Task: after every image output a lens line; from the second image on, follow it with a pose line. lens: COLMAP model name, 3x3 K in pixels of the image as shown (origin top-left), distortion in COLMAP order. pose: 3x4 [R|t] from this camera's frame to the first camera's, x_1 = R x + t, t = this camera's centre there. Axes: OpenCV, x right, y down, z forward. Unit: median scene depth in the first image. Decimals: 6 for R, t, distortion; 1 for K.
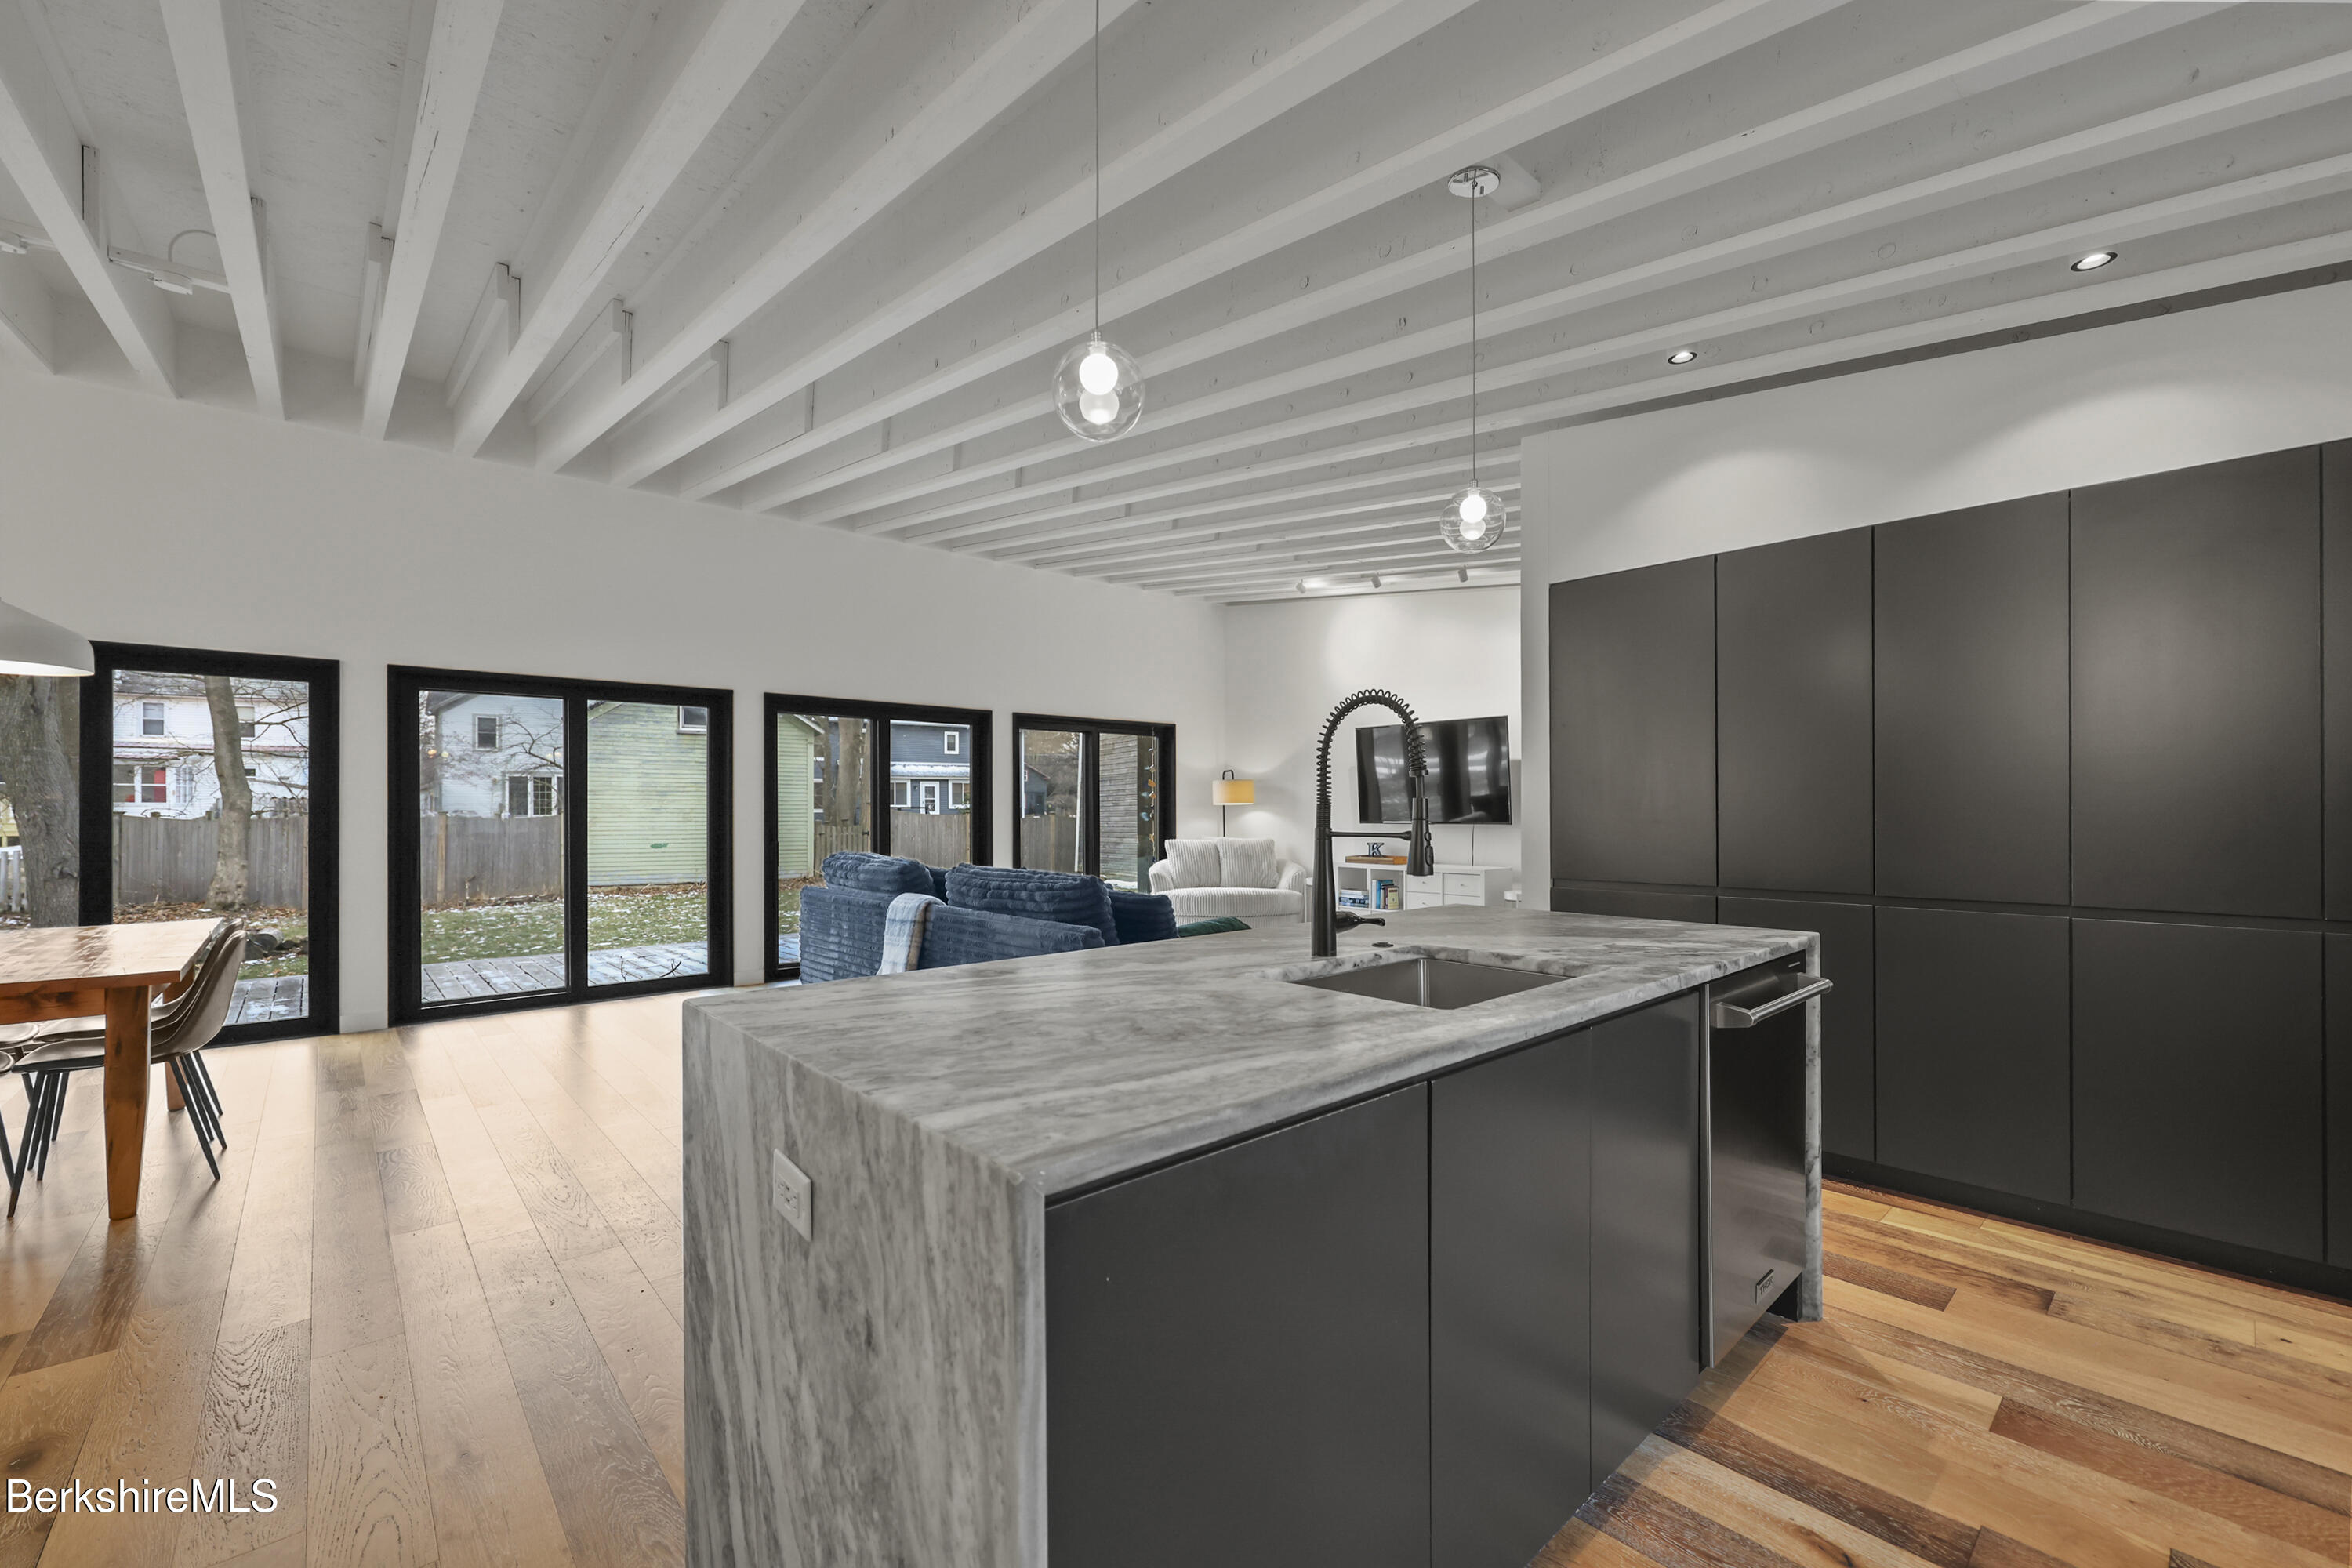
lens RADIAL K [[955.2, 0, 1179.9], [0, 955.2, 805.8], [0, 0, 1]] dist [-0.000017, -0.000060]
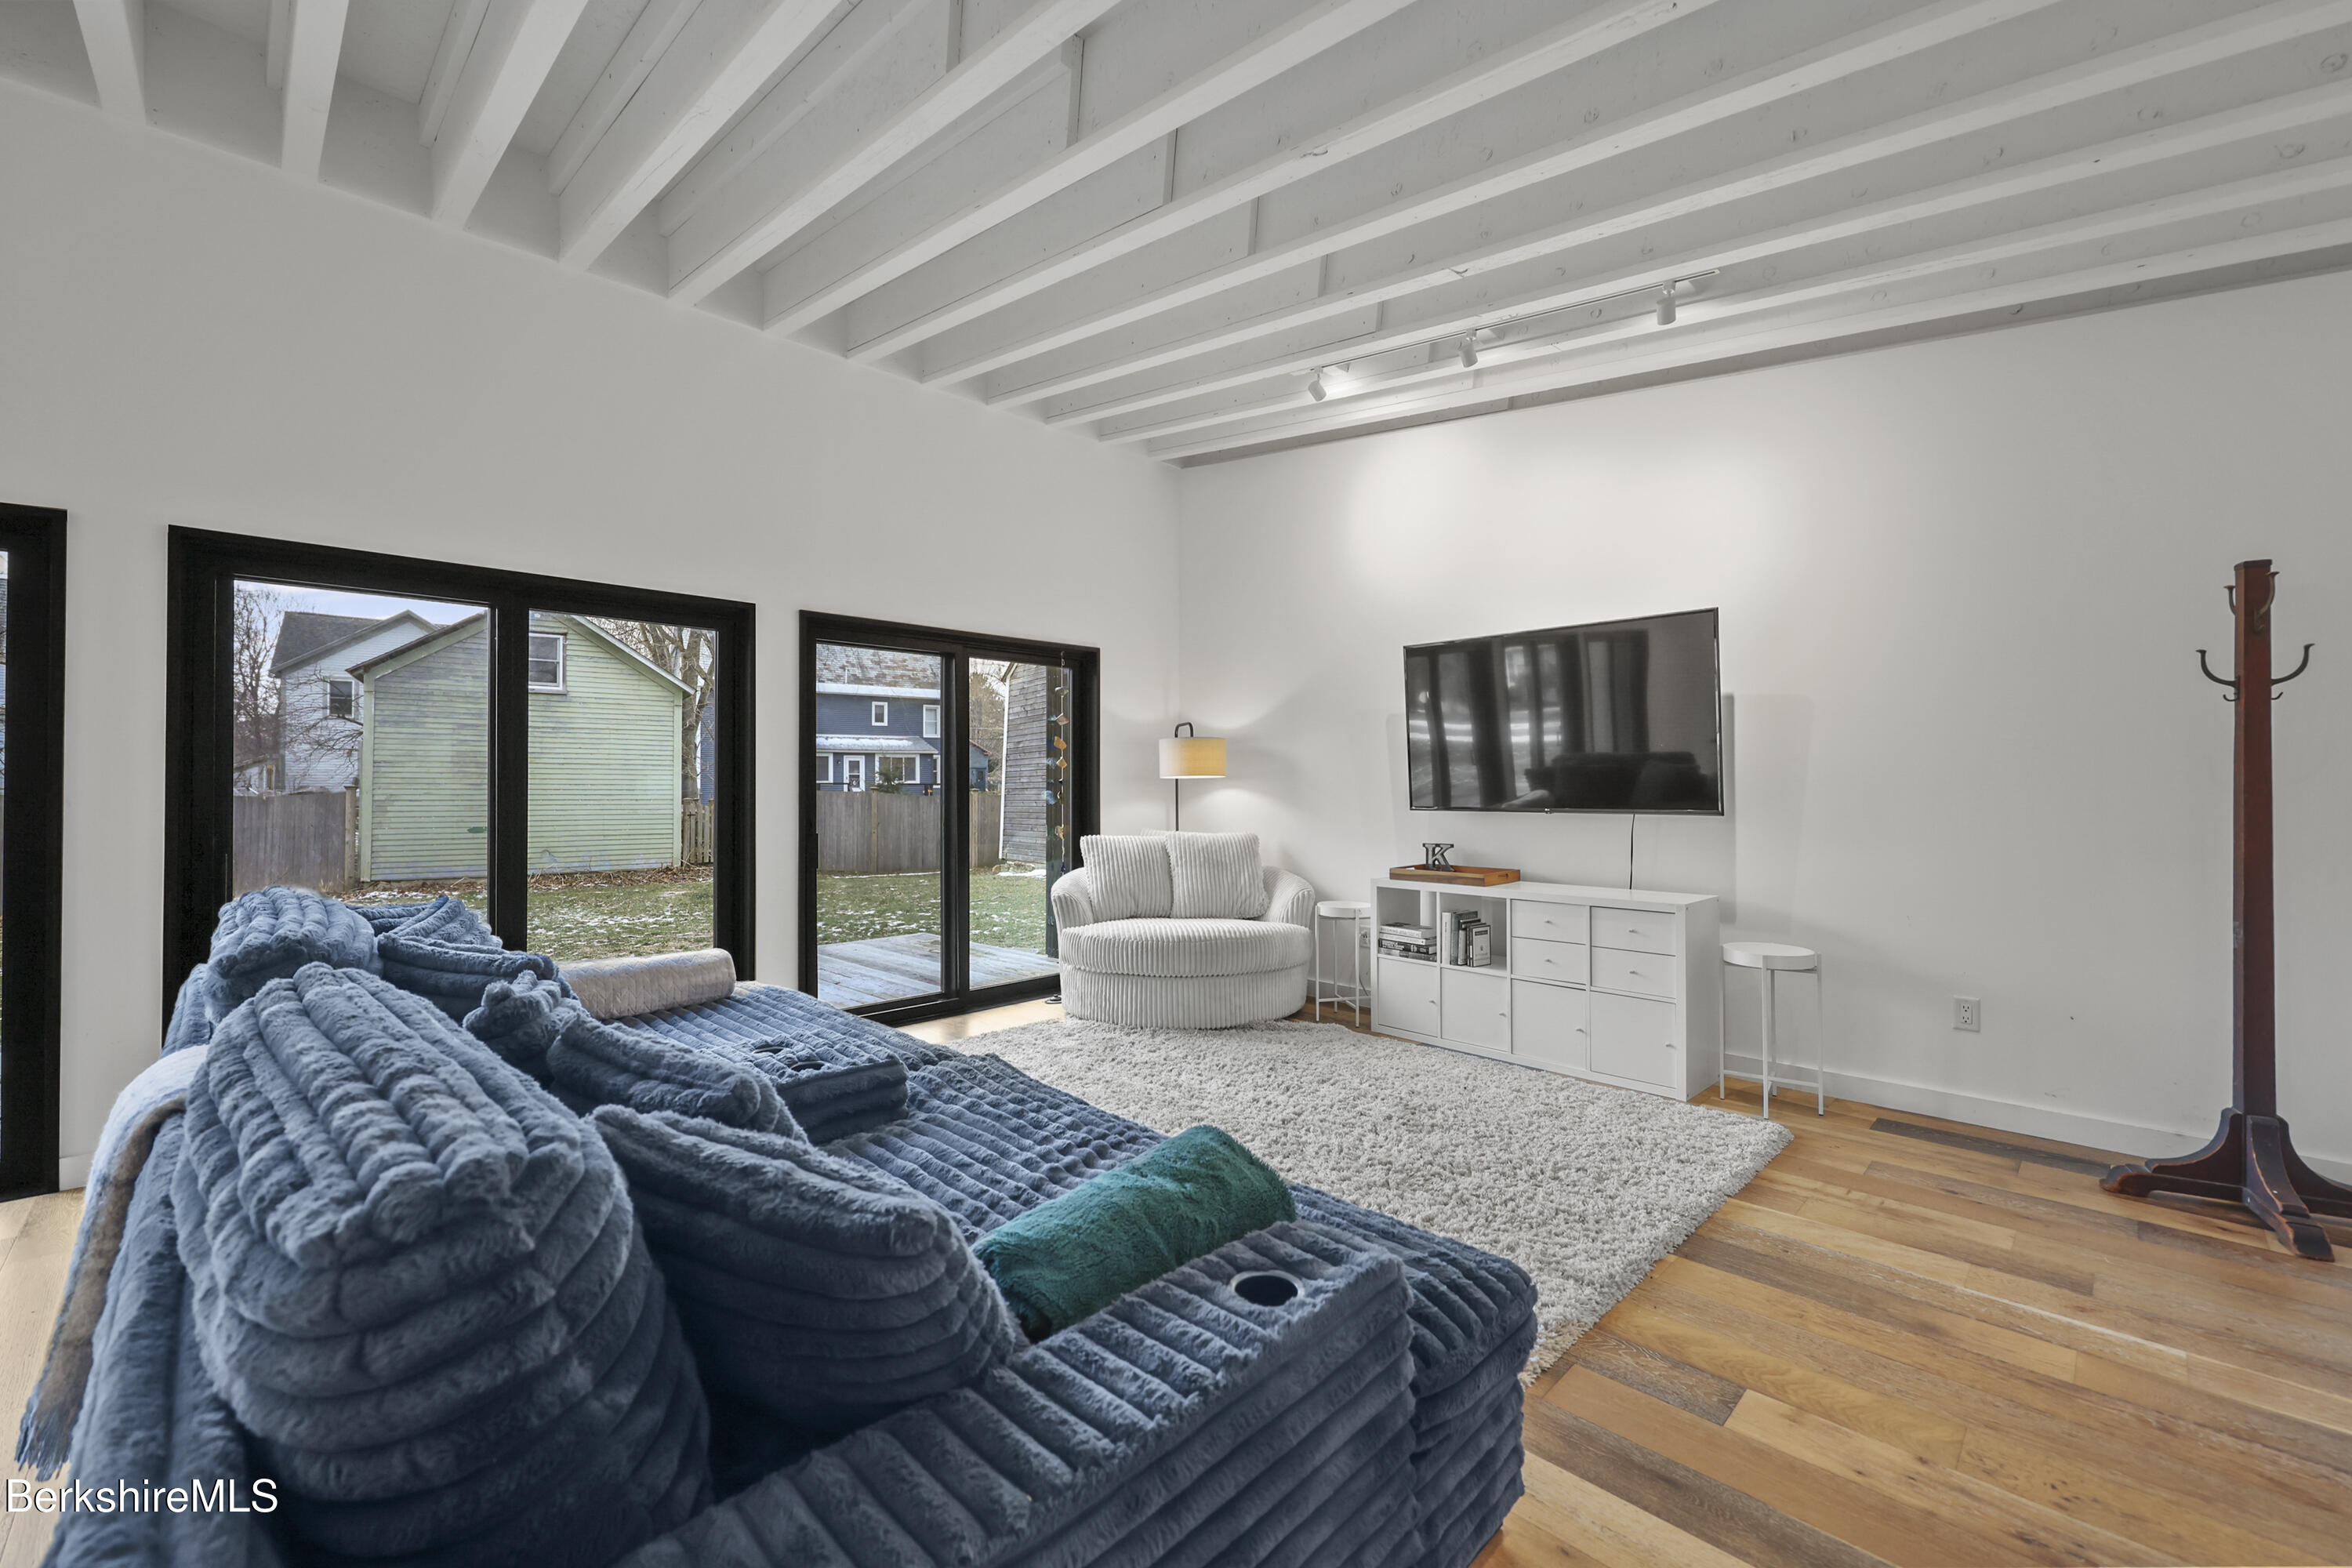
lens RADIAL K [[949.2, 0, 1178.7], [0, 949.2, 781.7], [0, 0, 1]] dist [-0.000364, -0.000159]
pose [[0.998667, 0.002314, 0.051566, 0.051469], [-0.002251, 0.999997, -0.001293, 0.006040], [-0.051569, 0.001175, 0.998669, 1.304199]]
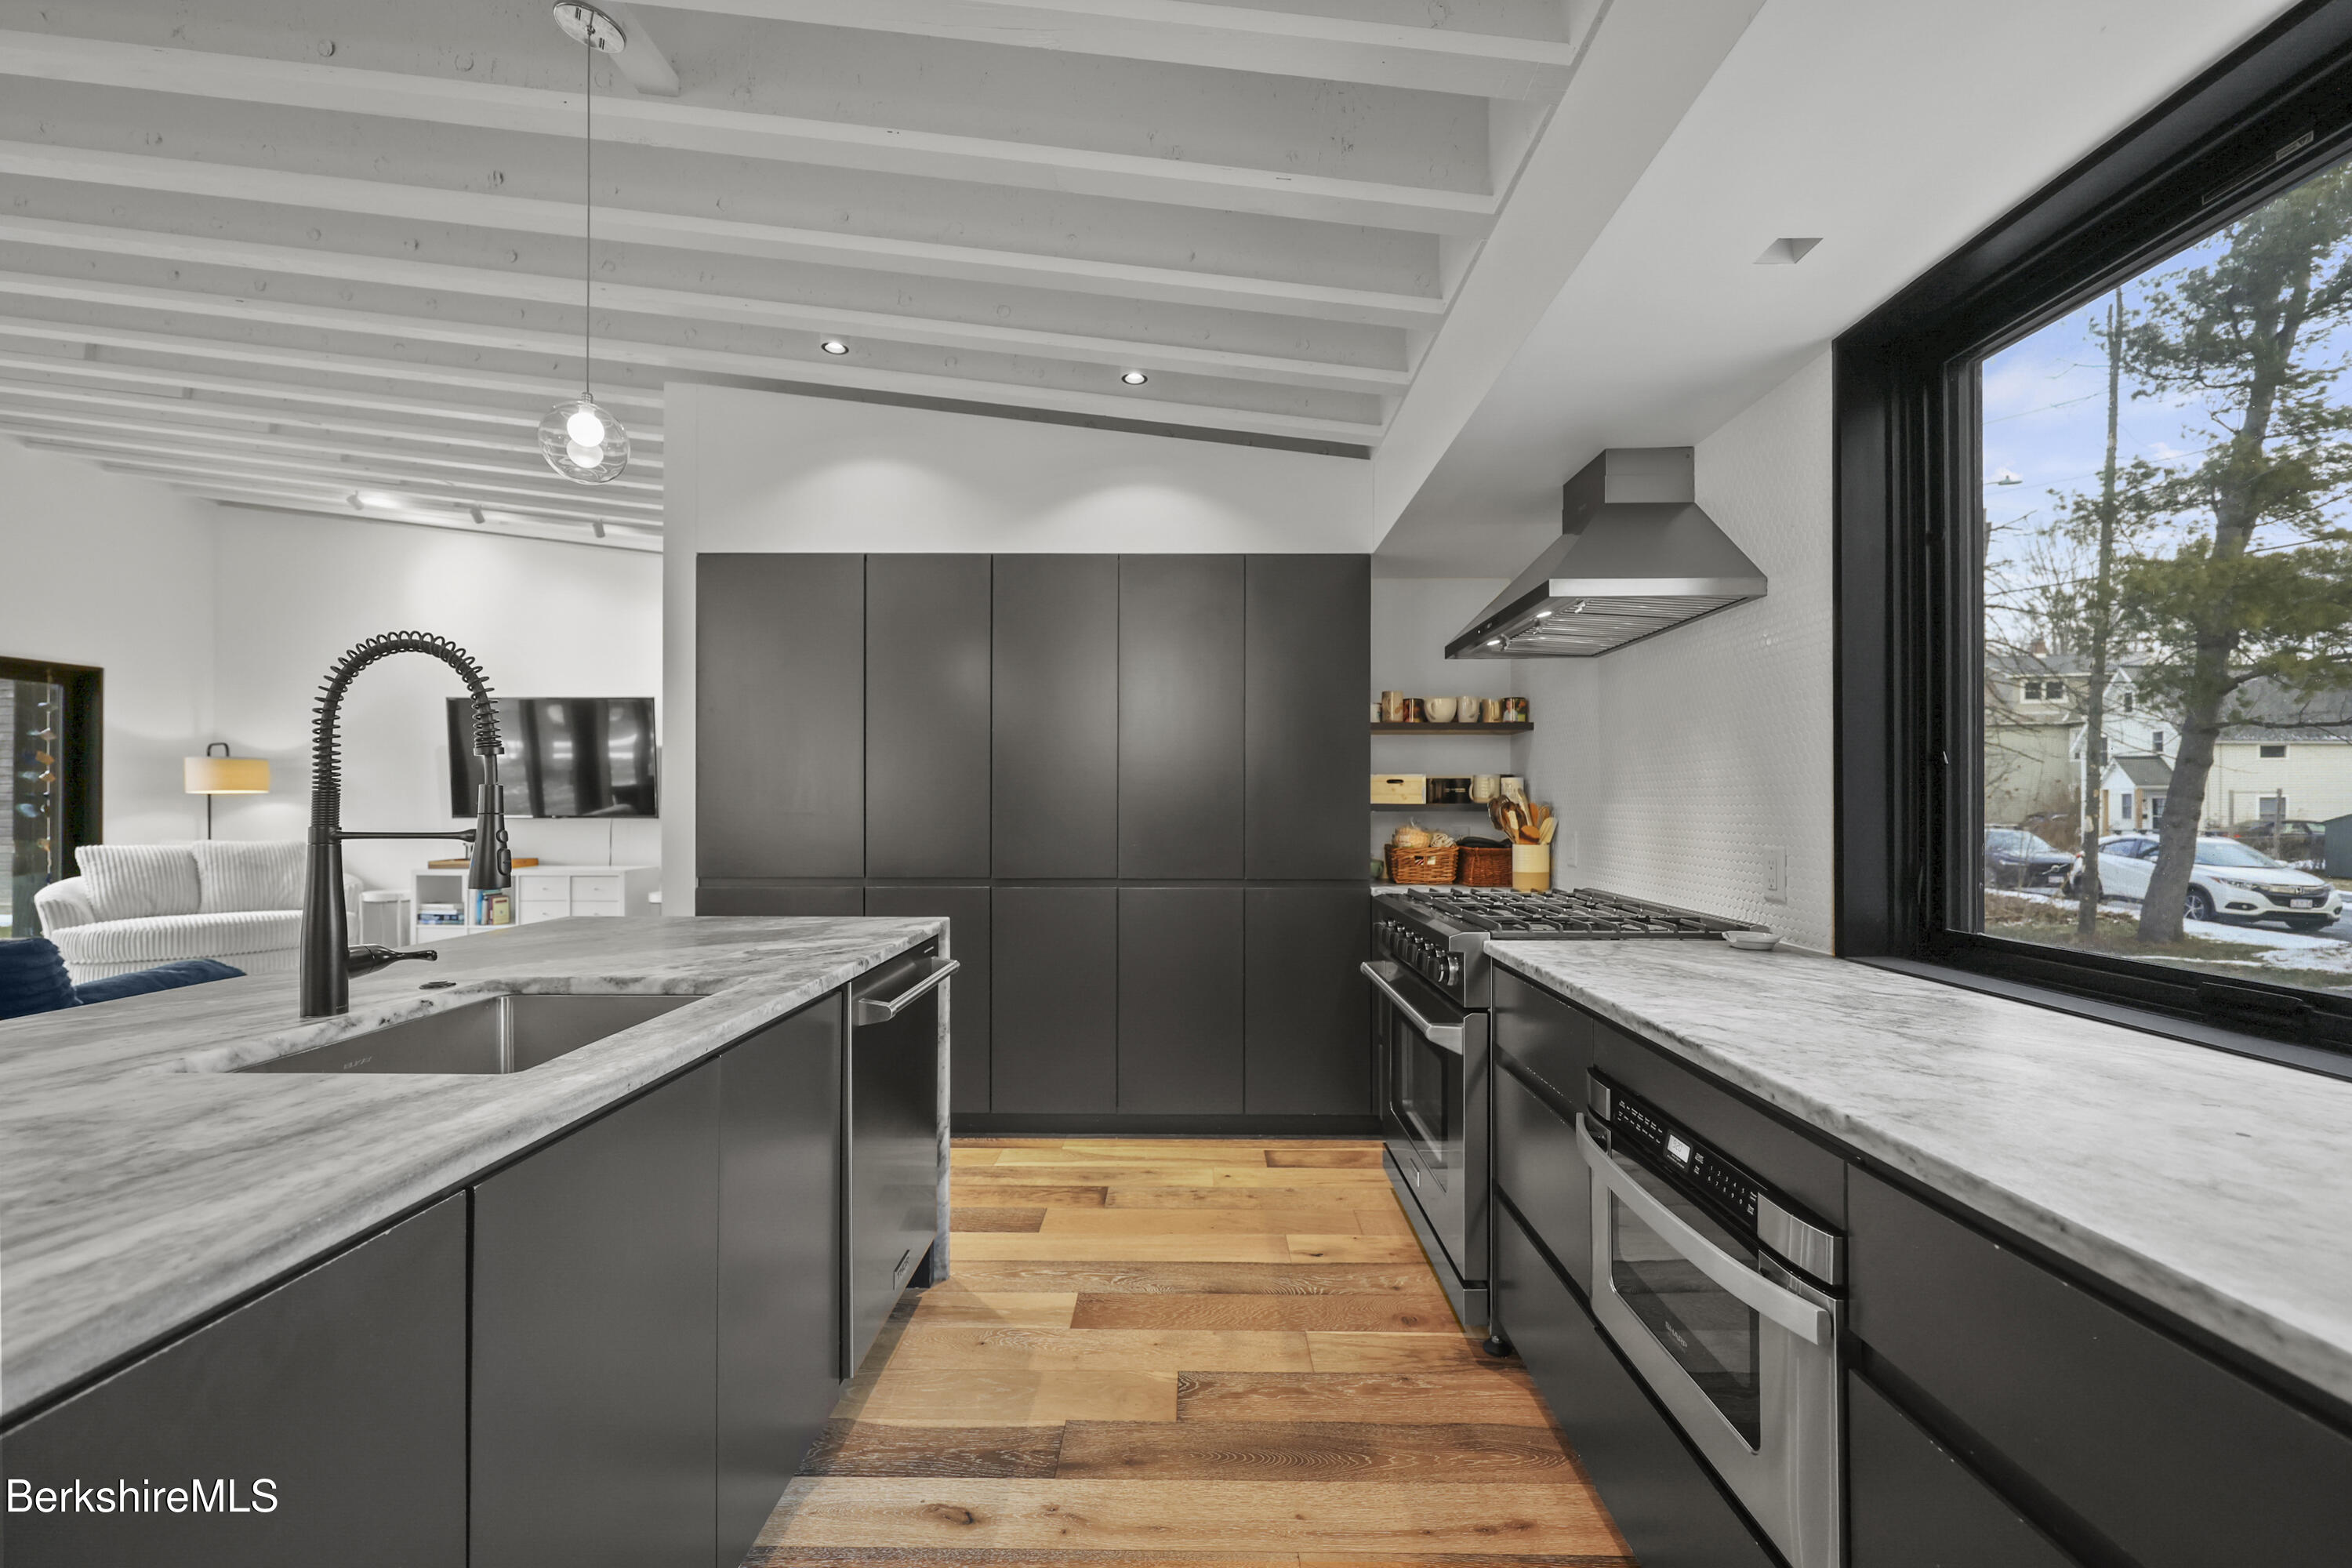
lens RADIAL K [[955.2, 0, 1179.9], [0, 955.2, 805.8], [0, 0, 1]] dist [-0.000017, -0.000060]
pose [[0.678349, 0.001270, 0.734739, 0.052077], [-0.006716, 0.999967, 0.004472, 0.001144], [-0.734709, -0.007968, 0.678336, 0.076677]]
